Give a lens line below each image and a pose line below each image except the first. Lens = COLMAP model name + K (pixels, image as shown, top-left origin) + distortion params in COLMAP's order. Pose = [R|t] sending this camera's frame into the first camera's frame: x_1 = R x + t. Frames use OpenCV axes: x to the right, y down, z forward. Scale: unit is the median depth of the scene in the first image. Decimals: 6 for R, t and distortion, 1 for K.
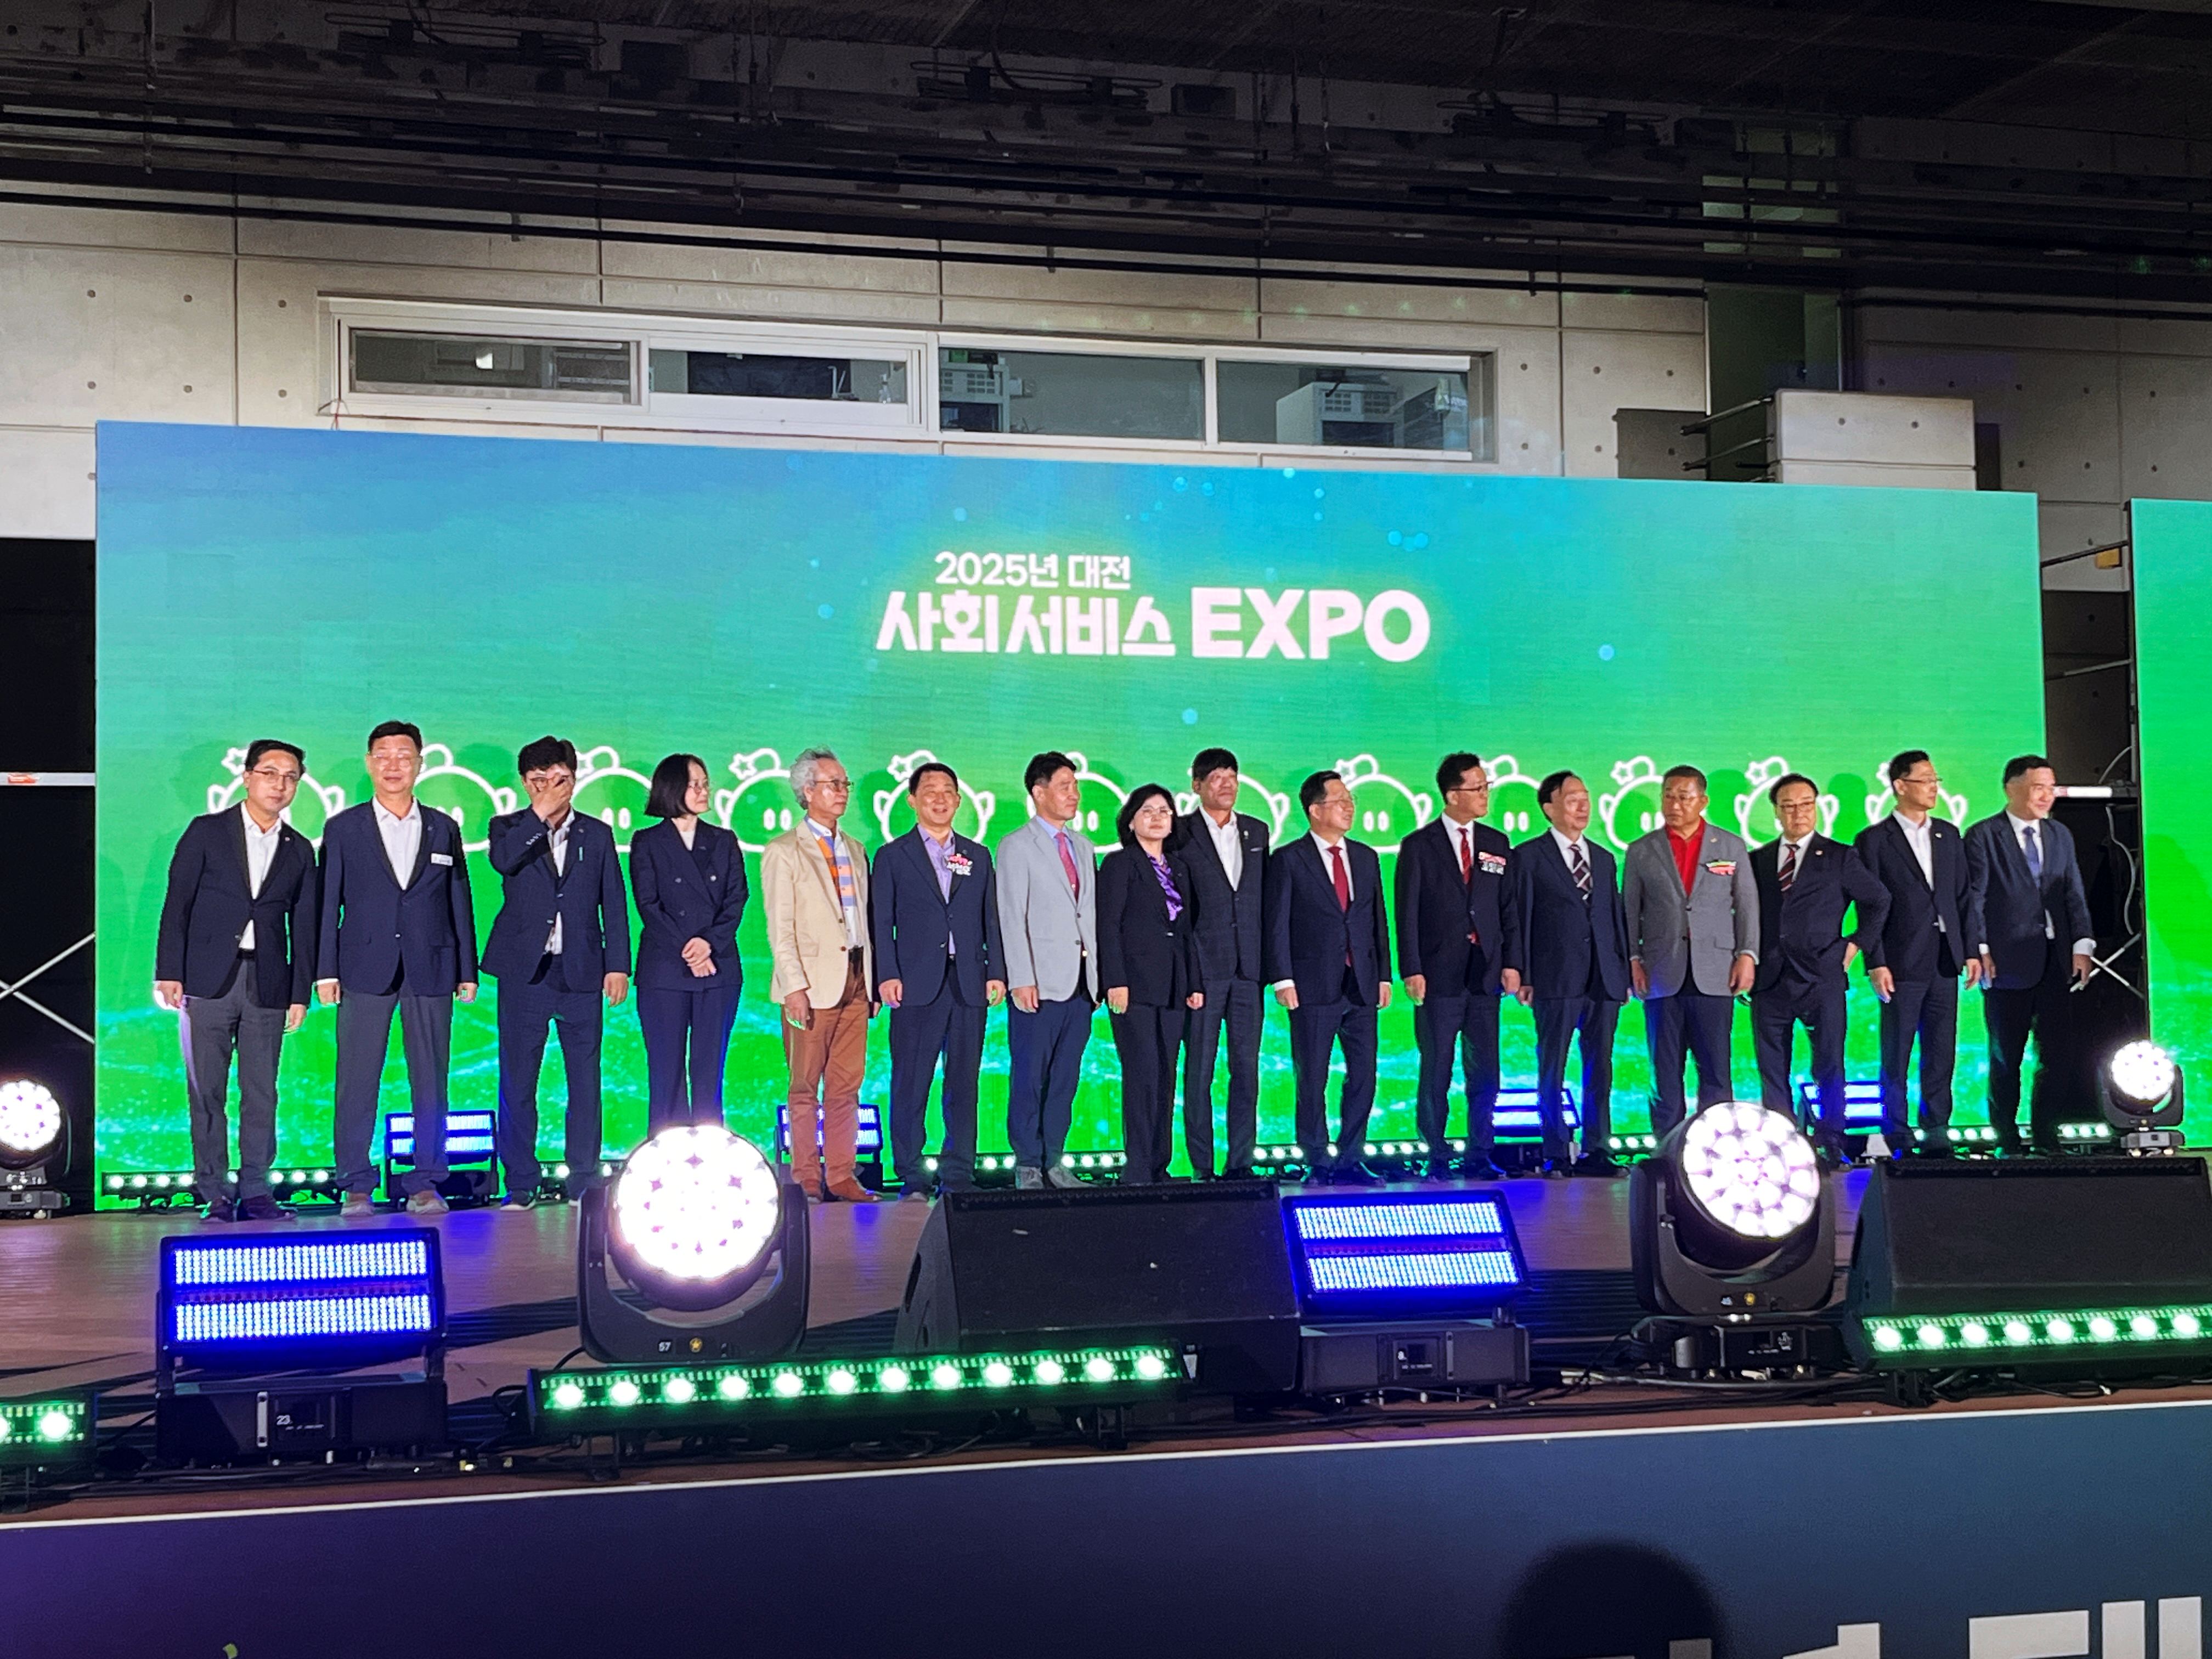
lens RADIAL K [[3226.7, 0, 1106.0], [0, 3226.7, 829.5], [0, 0, 1]] dist [0.139898, -0.124371]
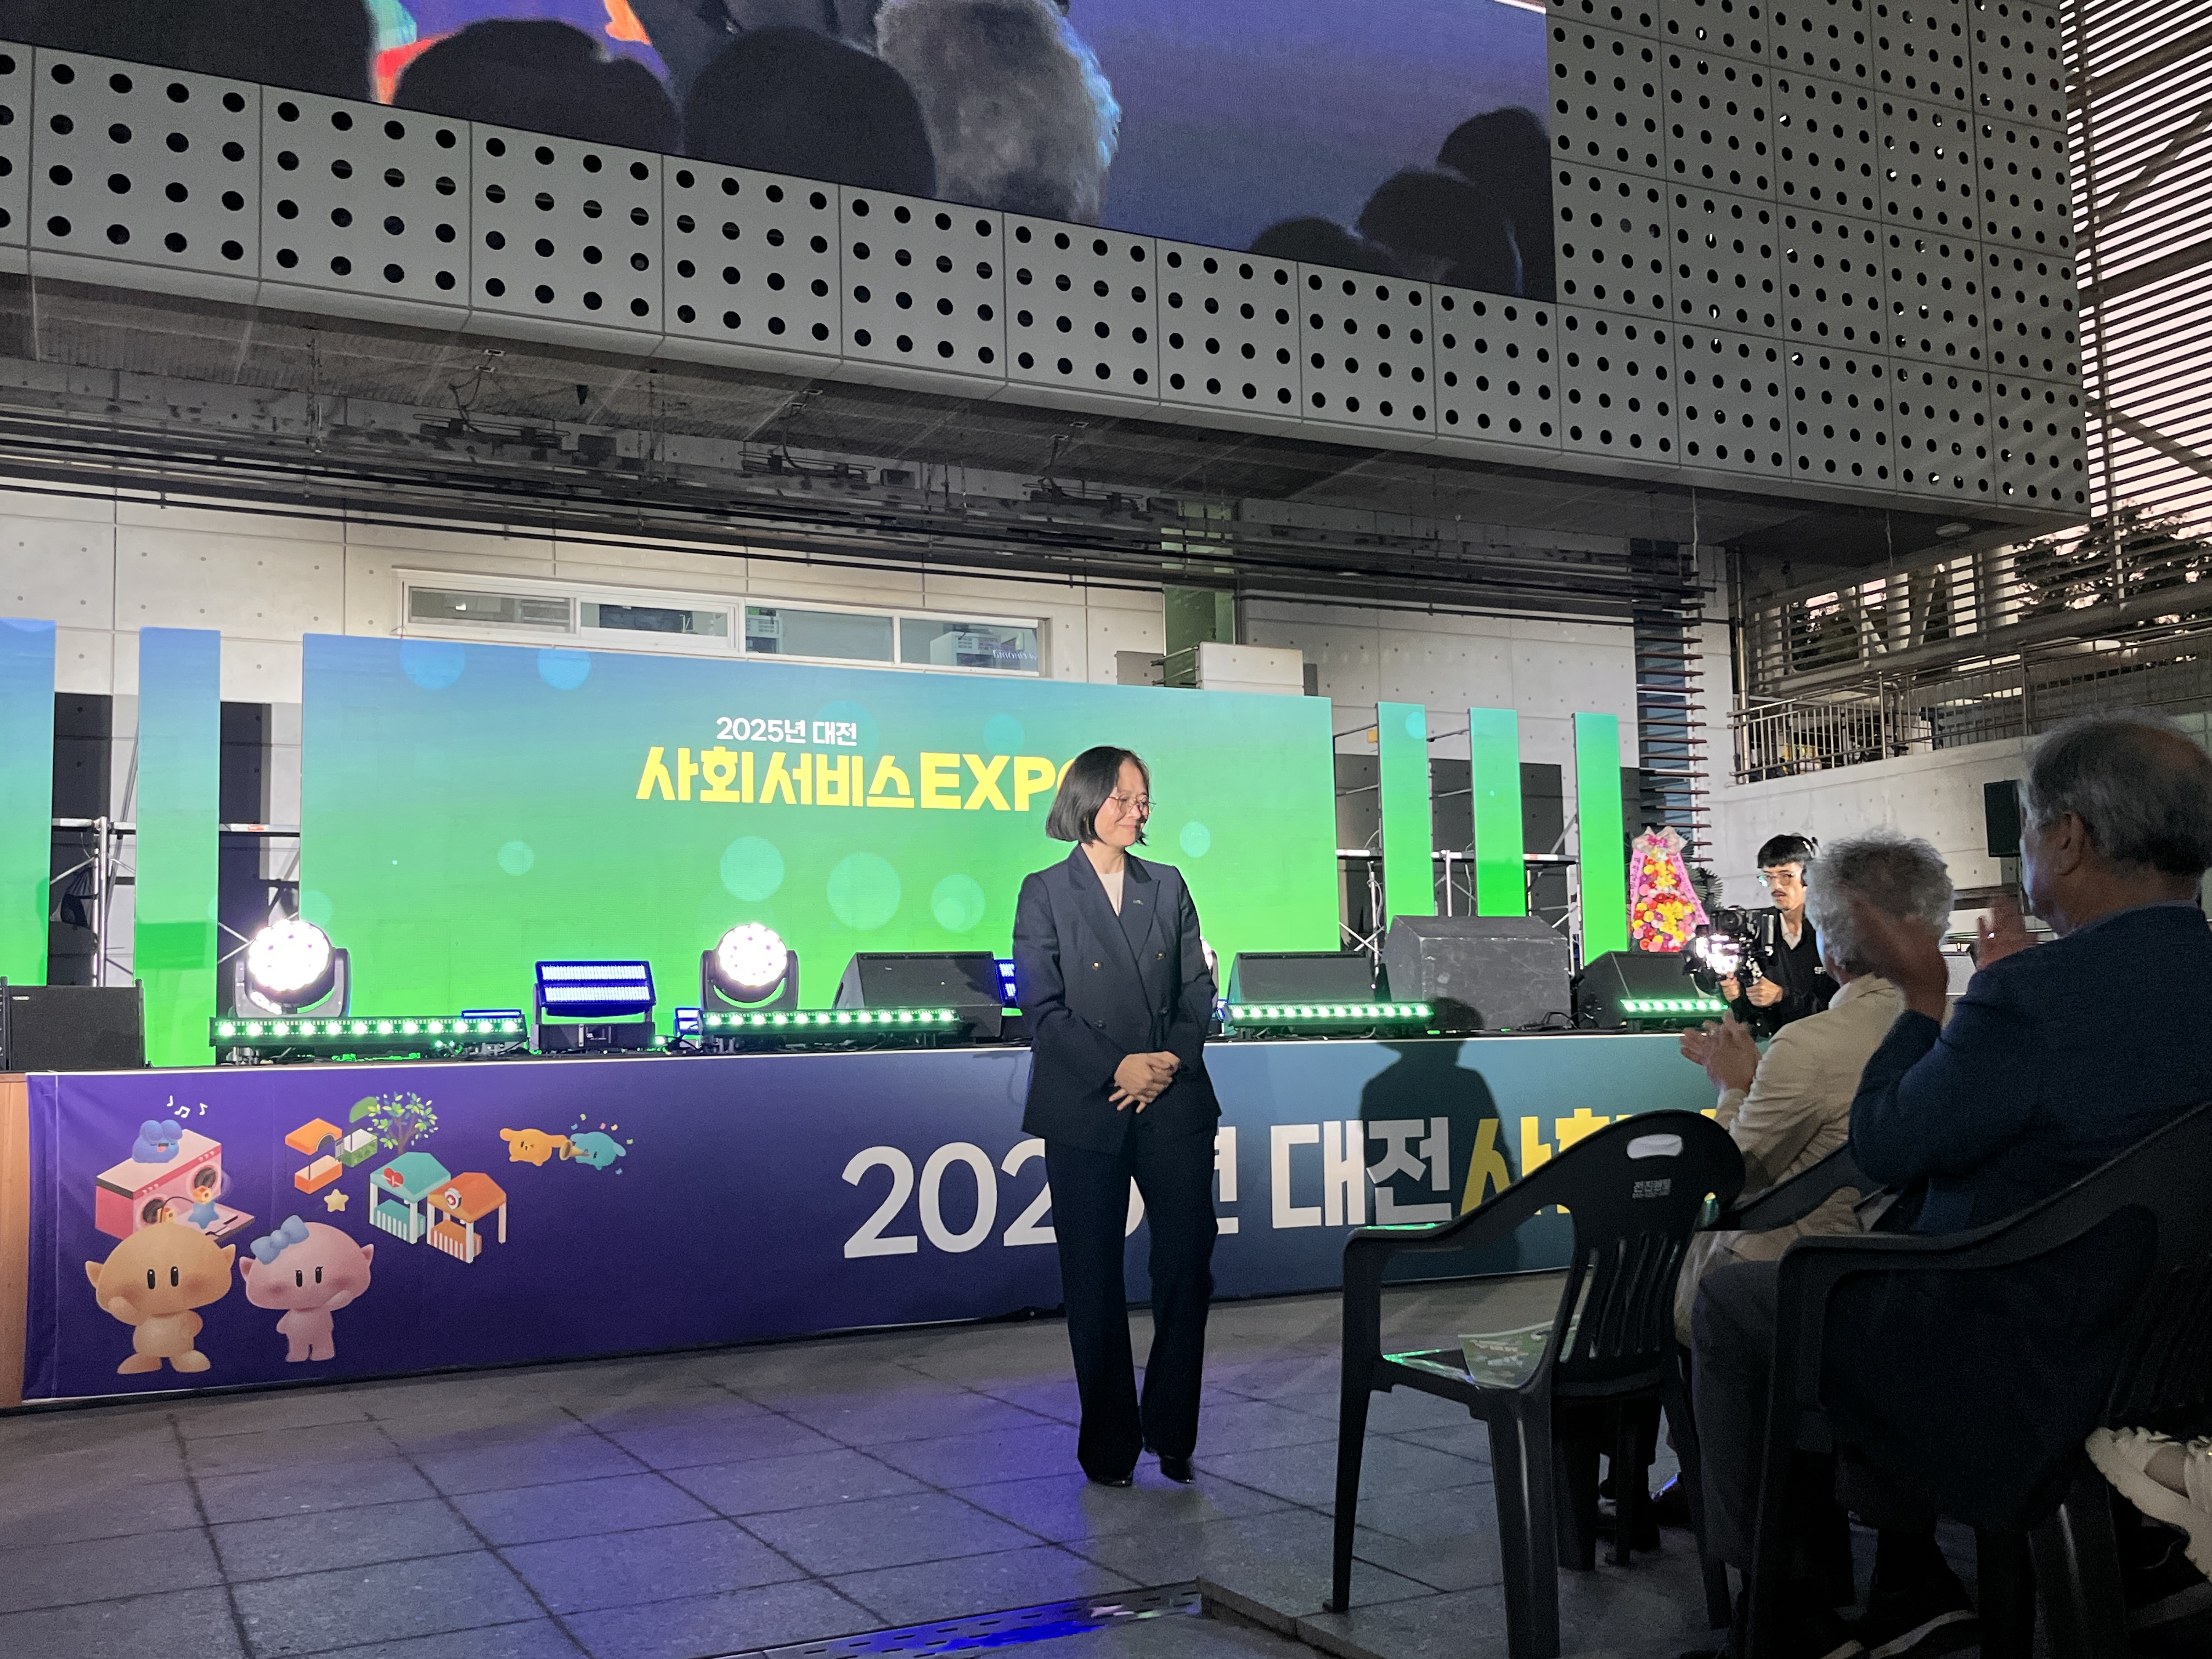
lens RADIAL K [[2078.9, 0, 1106.0], [0, 2078.9, 829.5], [0, 0, 1]] dist [0.129682, -0.014165]
pose [[0.987807, 0.008881, 0.155429, -0.034498], [-0.001686, 0.998923, -0.046362, 0.029601], [-0.155673, 0.045535, 0.986759, -0.177328]]
